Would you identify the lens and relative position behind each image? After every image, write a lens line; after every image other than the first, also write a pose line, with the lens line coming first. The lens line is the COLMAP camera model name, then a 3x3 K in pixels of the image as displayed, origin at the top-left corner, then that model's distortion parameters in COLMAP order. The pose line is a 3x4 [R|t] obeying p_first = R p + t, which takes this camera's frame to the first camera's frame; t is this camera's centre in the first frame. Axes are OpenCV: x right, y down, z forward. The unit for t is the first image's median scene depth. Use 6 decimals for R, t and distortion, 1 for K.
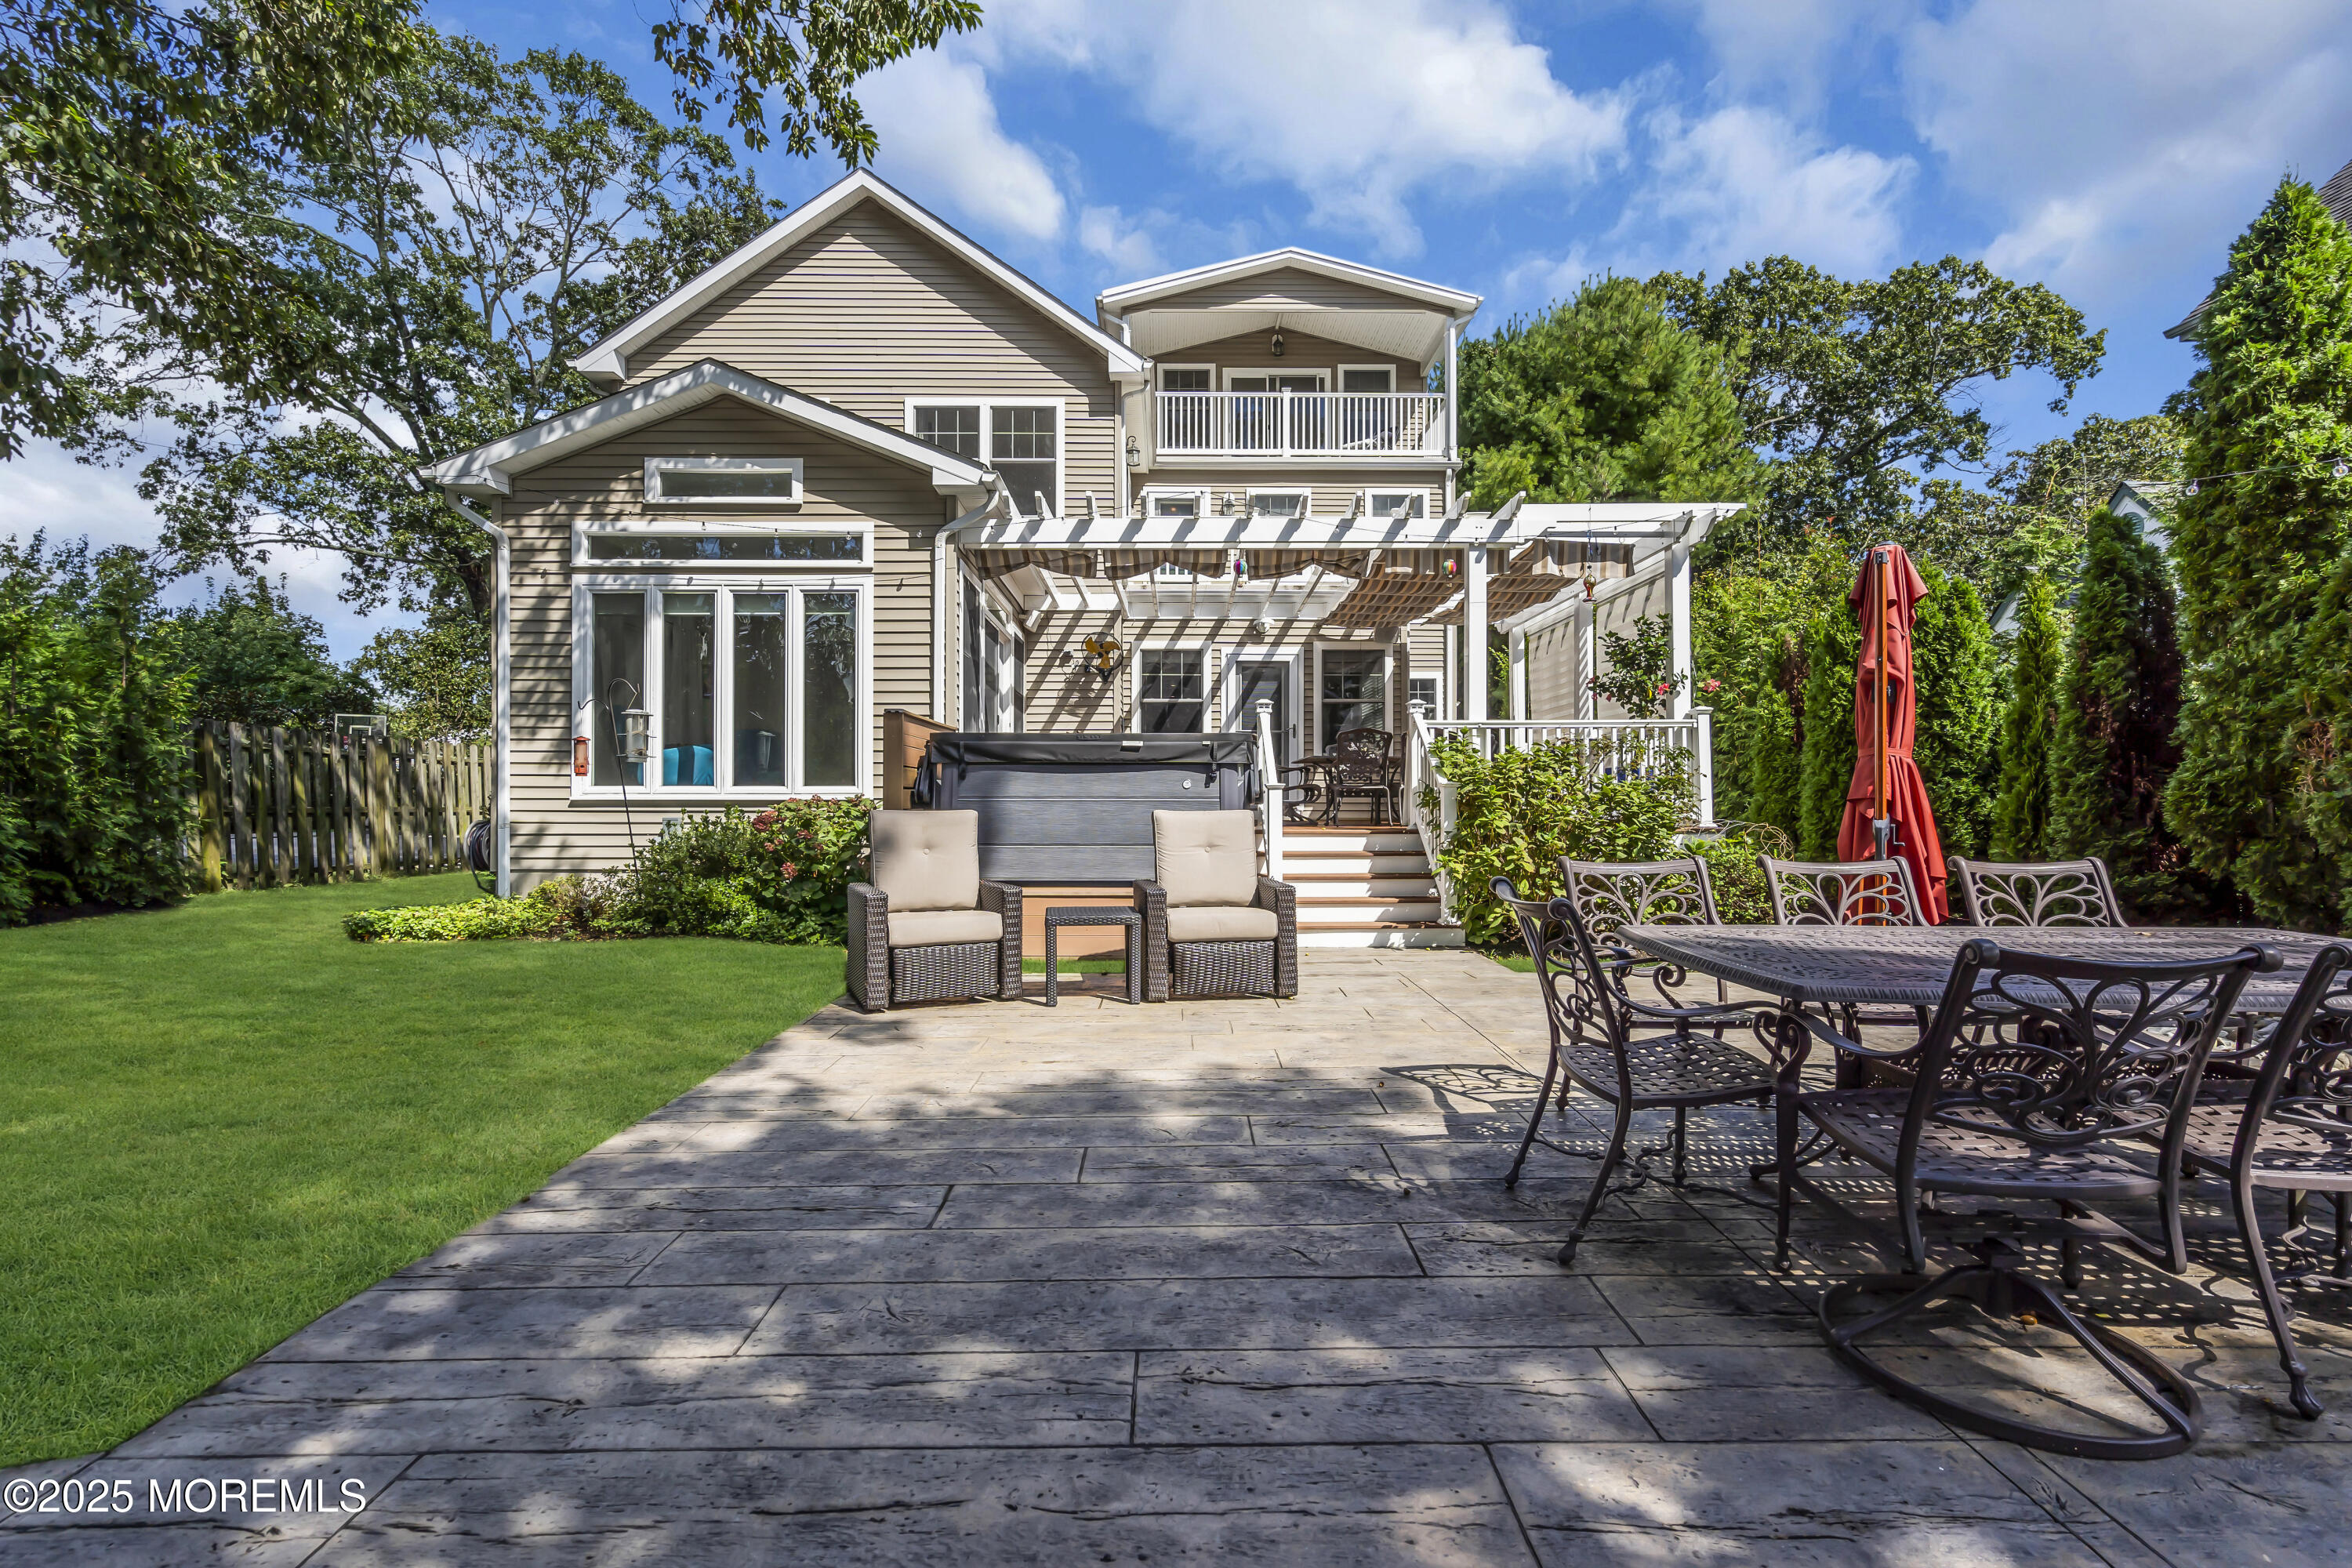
lens RADIAL K [[1051.0, 0, 1183.2], [0, 1051.0, 812.2], [0, 0, 1]] dist [-0.000407, 0.000806]
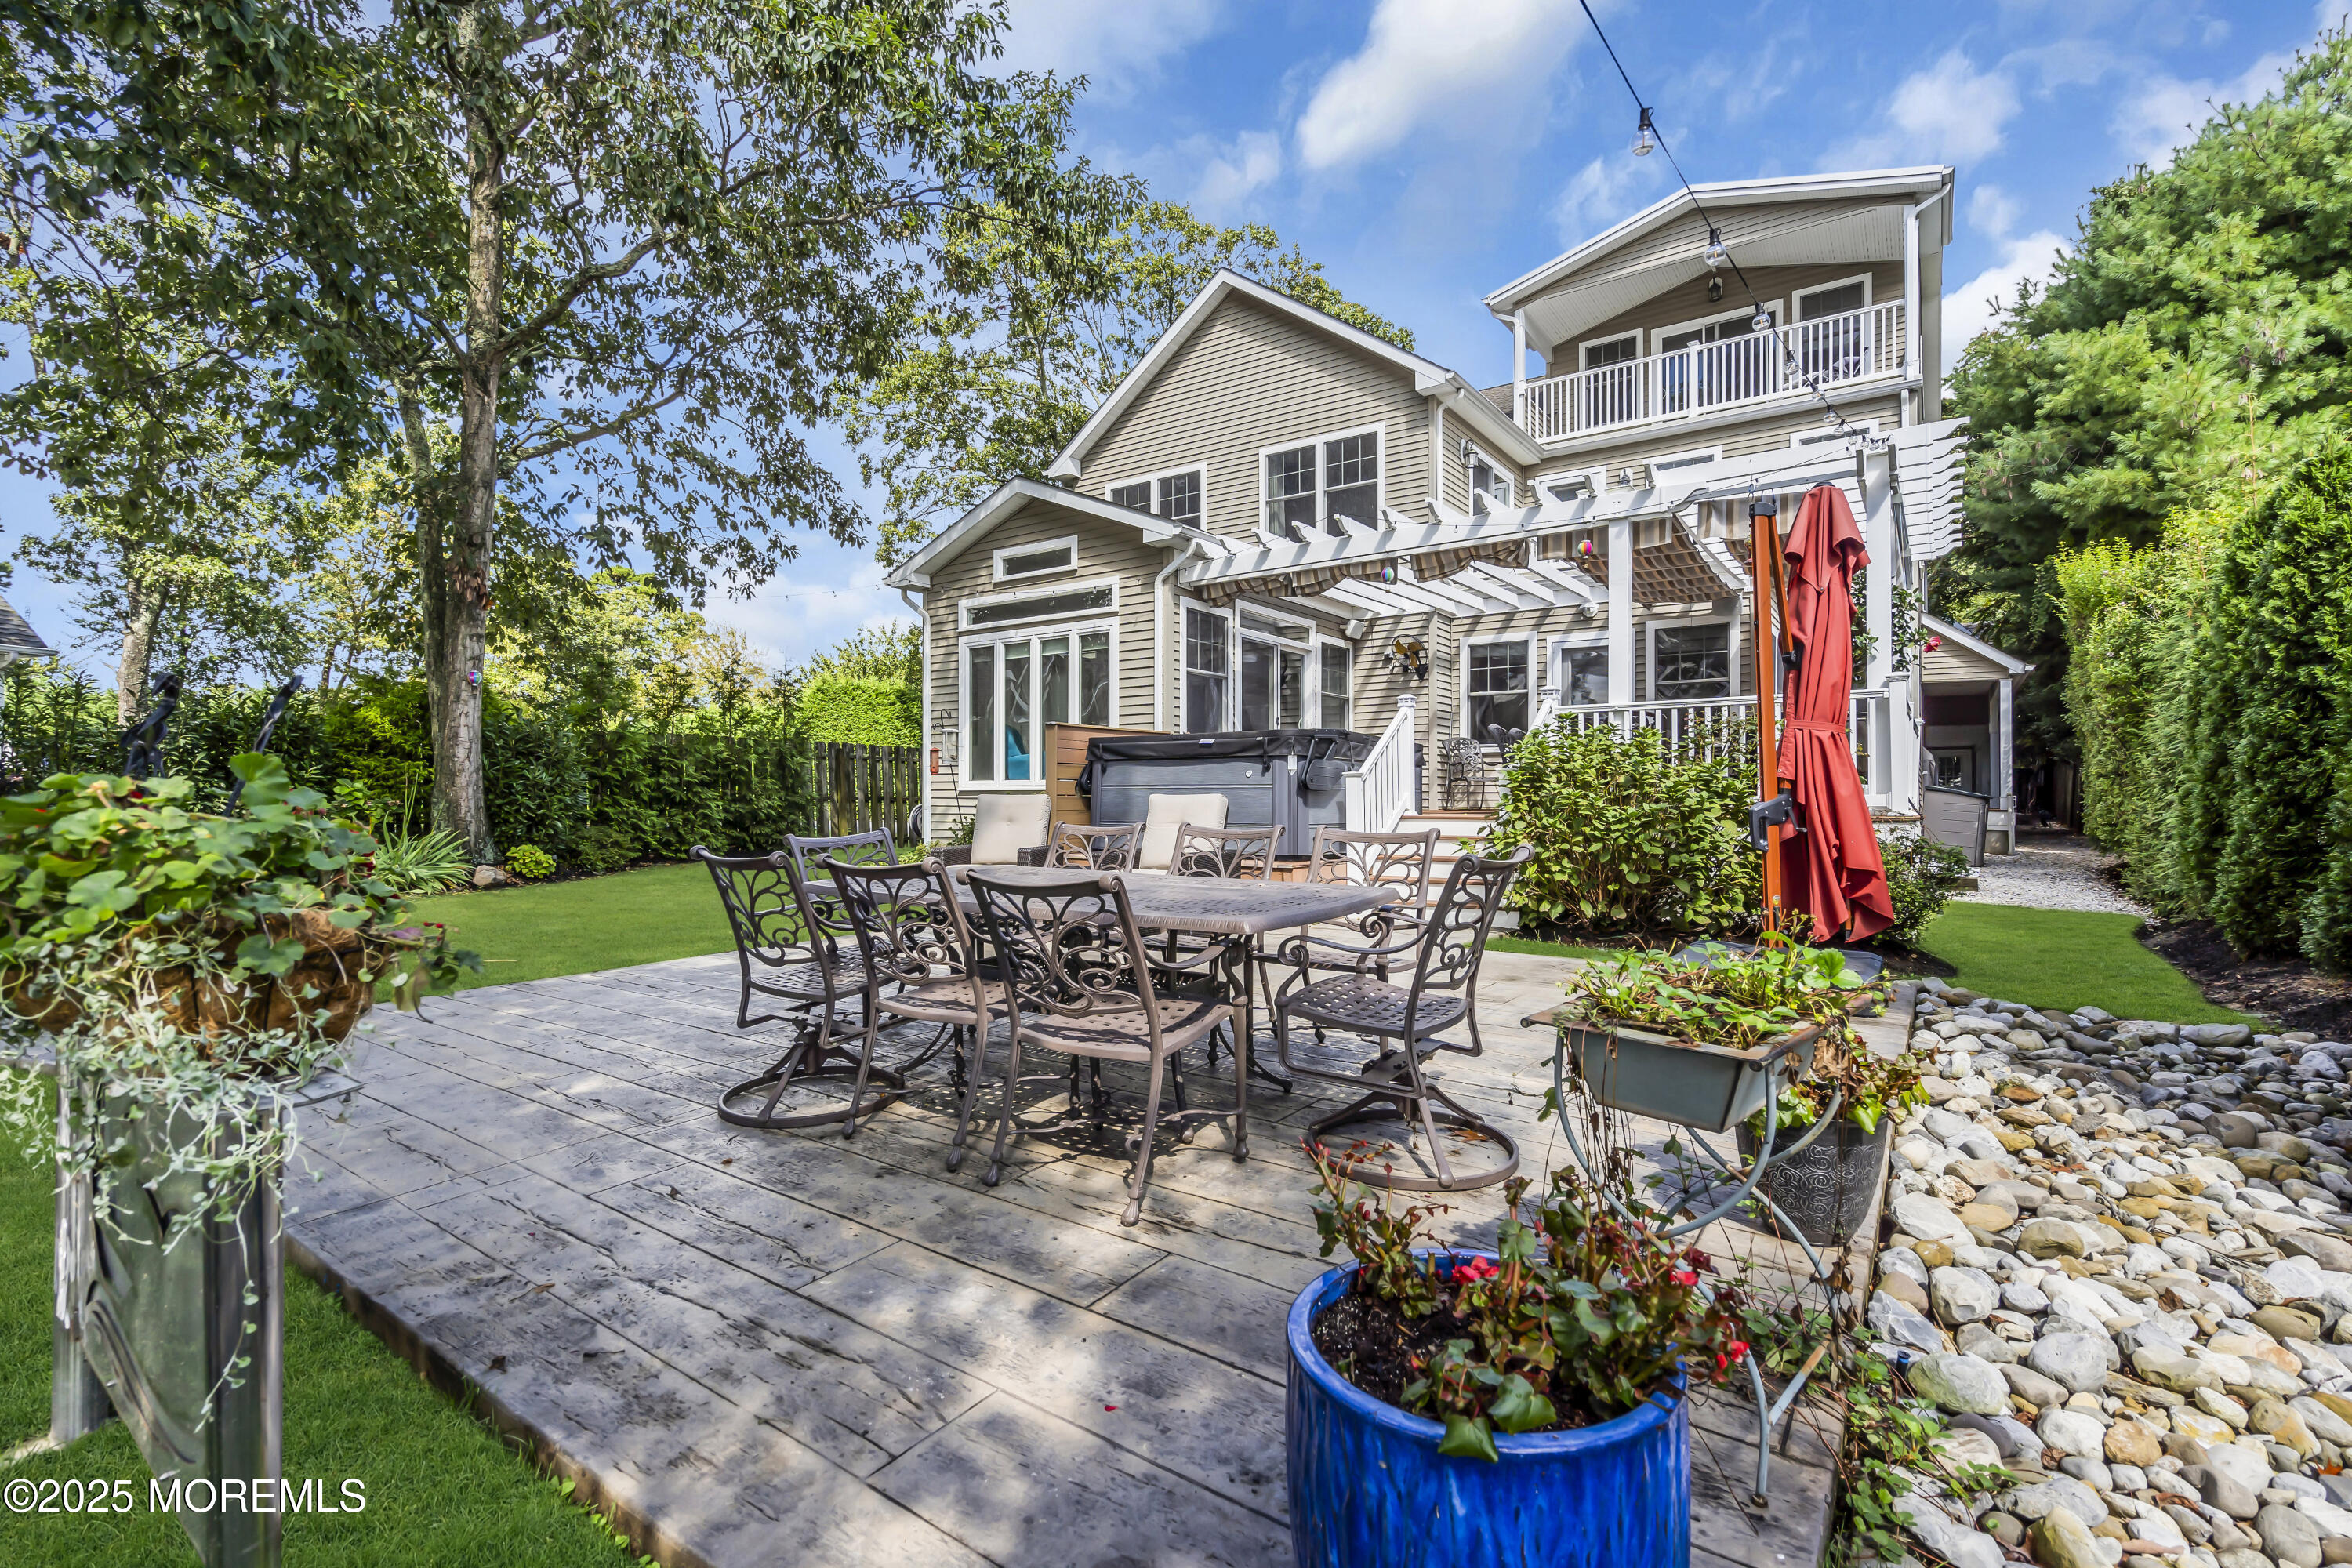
lens RADIAL K [[1051.0, 0, 1183.2], [0, 1051.0, 812.2], [0, 0, 1]] dist [-0.000407, 0.000806]
pose [[0.813971, 0.005906, -0.580875, 0.349386], [-0.004418, 0.999982, 0.003977, 0.006909], [0.580888, -0.000671, 0.813983, -0.006767]]
